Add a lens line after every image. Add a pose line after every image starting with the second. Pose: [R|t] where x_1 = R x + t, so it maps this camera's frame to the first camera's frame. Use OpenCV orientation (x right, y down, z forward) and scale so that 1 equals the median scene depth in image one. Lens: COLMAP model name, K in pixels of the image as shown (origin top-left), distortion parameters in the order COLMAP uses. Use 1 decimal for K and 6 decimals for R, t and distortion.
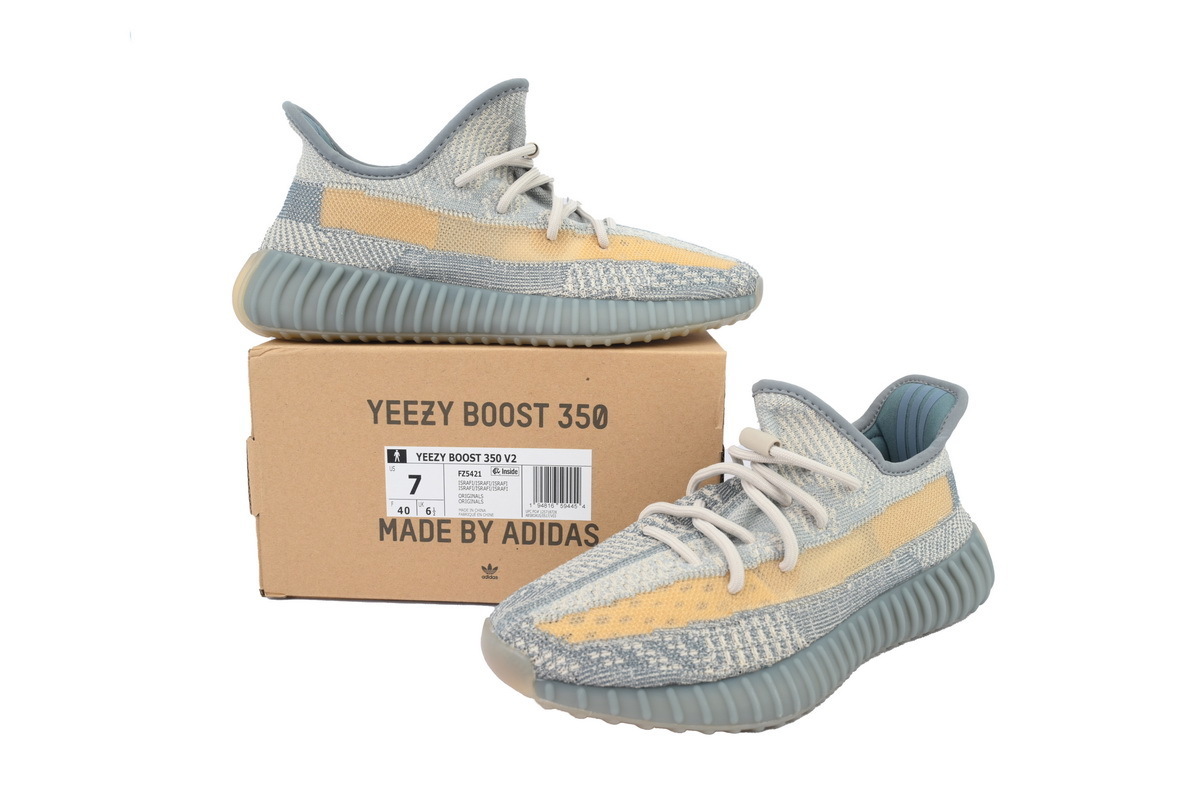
lens RADIAL K [[882.0, 0, 602.6], [0, 882.0, 400.1], [0, 0, 1]] dist [0.007904, 0.001133]
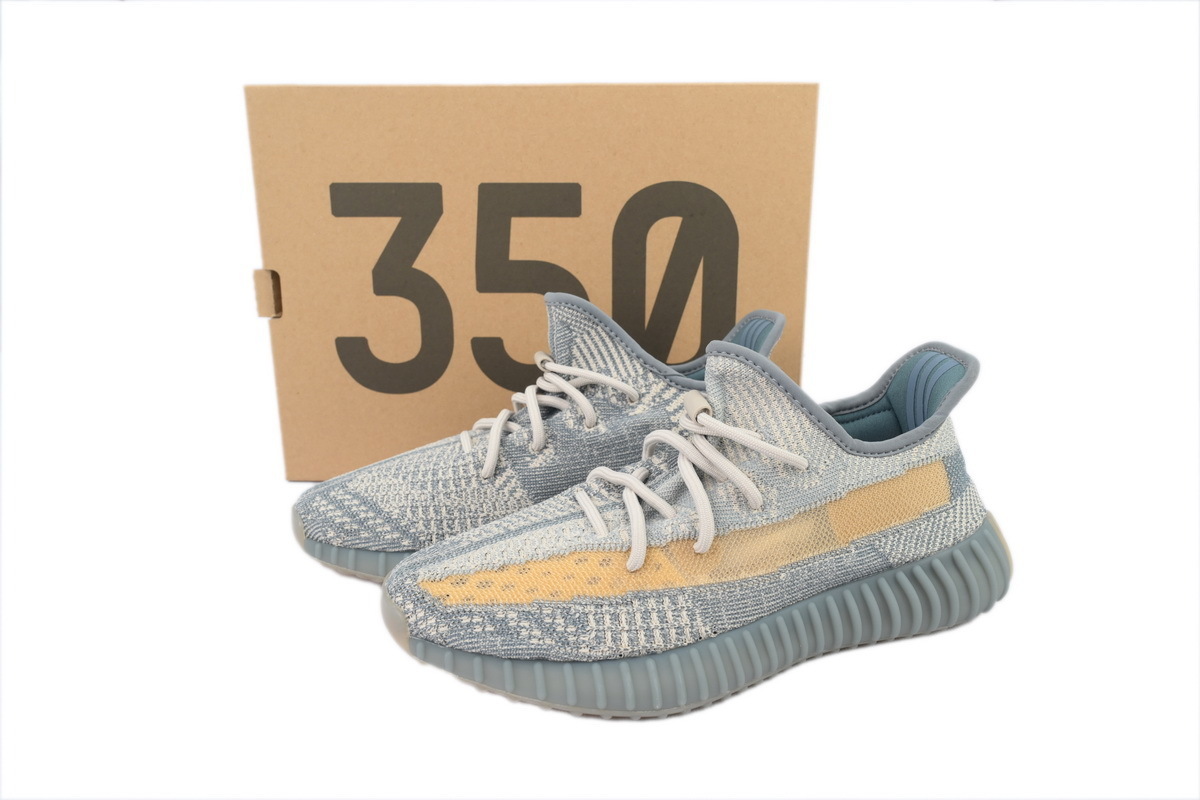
lens RADIAL K [[882.0, 0, 599.0], [0, 882.0, 402.6], [0, 0, 1]] dist [0.007904, 0.001133]
pose [[0.965269, 0.054339, -0.255546, 0.338055], [-0.038834, 0.997107, 0.065335, -0.016738], [0.258357, -0.053142, 0.964587, 0.104282]]
